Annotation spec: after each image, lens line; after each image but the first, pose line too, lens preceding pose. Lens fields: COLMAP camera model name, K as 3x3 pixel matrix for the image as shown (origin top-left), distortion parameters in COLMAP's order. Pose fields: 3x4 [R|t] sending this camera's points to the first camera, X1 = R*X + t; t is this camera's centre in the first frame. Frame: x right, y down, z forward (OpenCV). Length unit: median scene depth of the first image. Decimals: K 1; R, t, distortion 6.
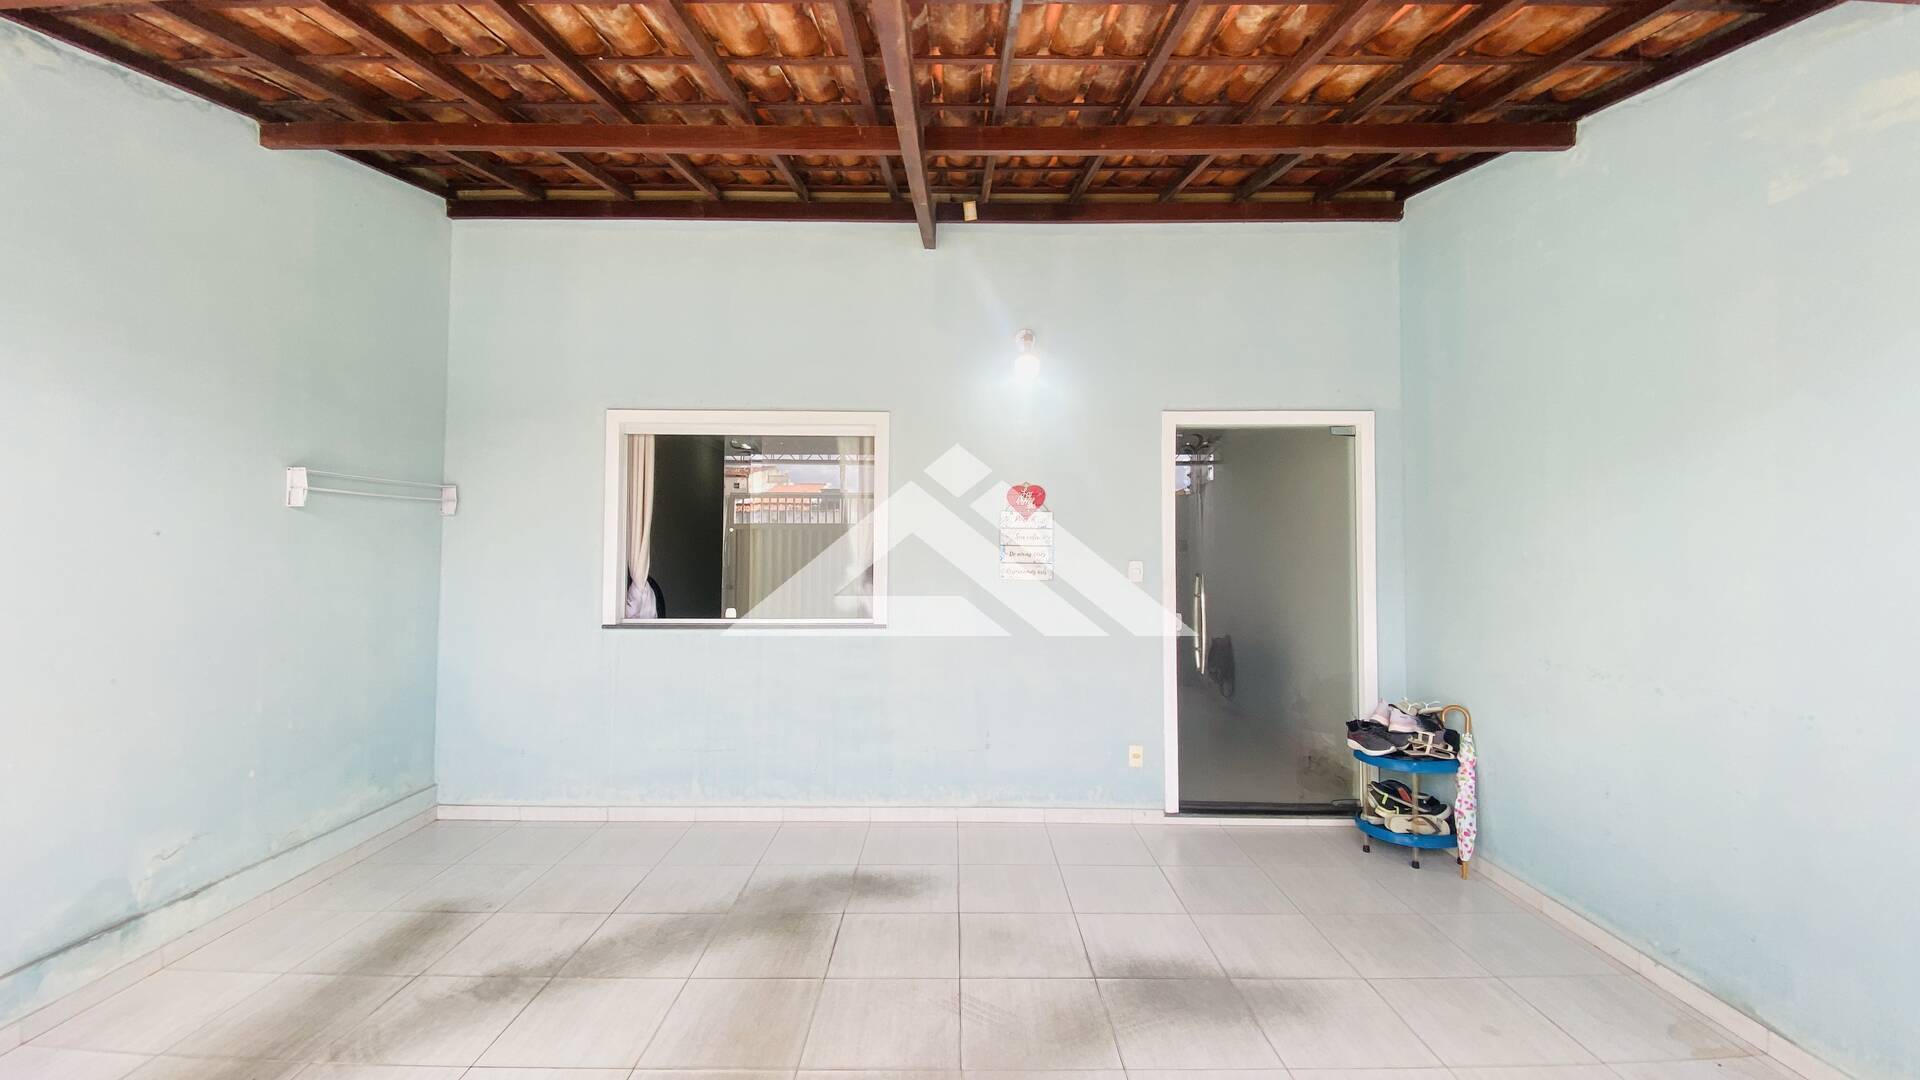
lens RADIAL K [[769.0, 0, 973.4], [0, 769.0, 532.2], [0, 0, 1]] dist [0.018537, -0.019389]
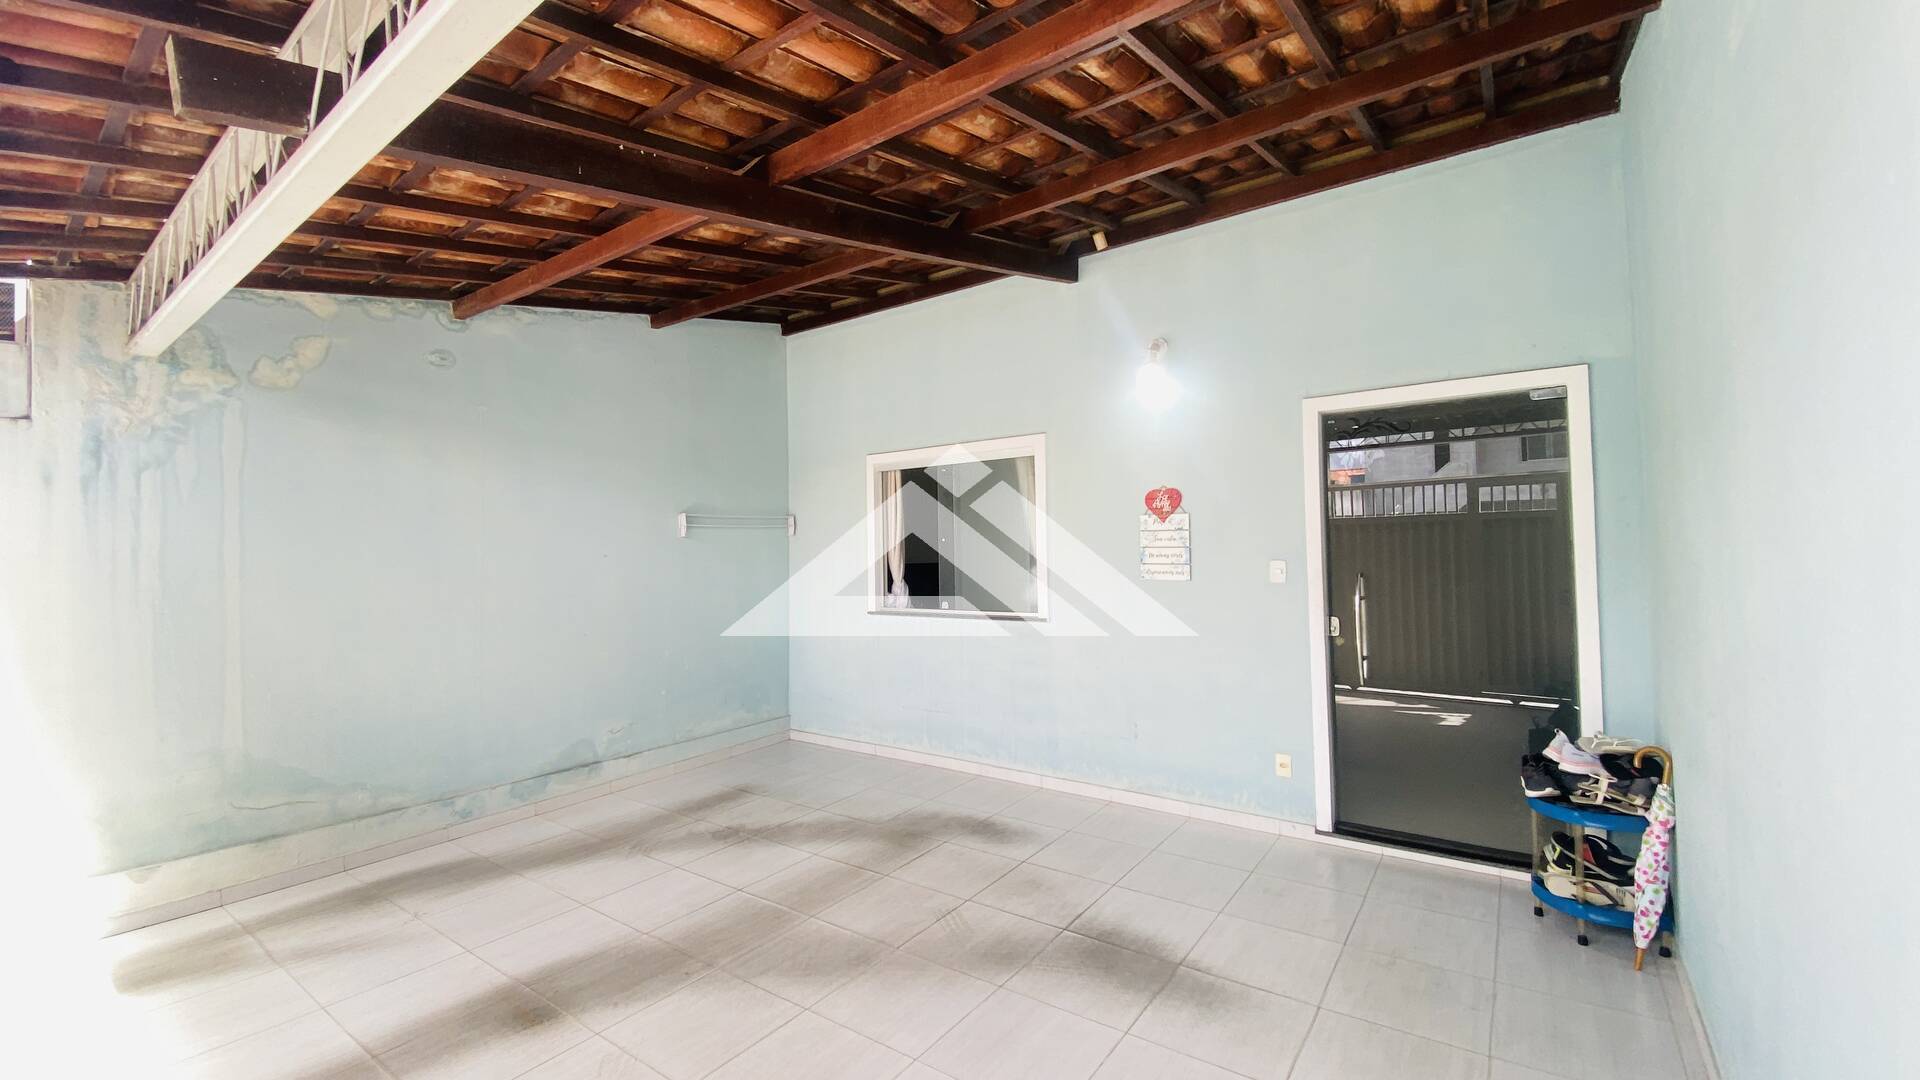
lens RADIAL K [[769.0, 0, 973.4], [0, 769.0, 532.2], [0, 0, 1]] dist [0.018537, -0.019389]
pose [[0.810894, -0.035910, -0.584090, 0.520633], [0.036642, 0.999273, -0.010567, -0.000981], [0.584045, -0.012834, 0.811620, 0.004090]]
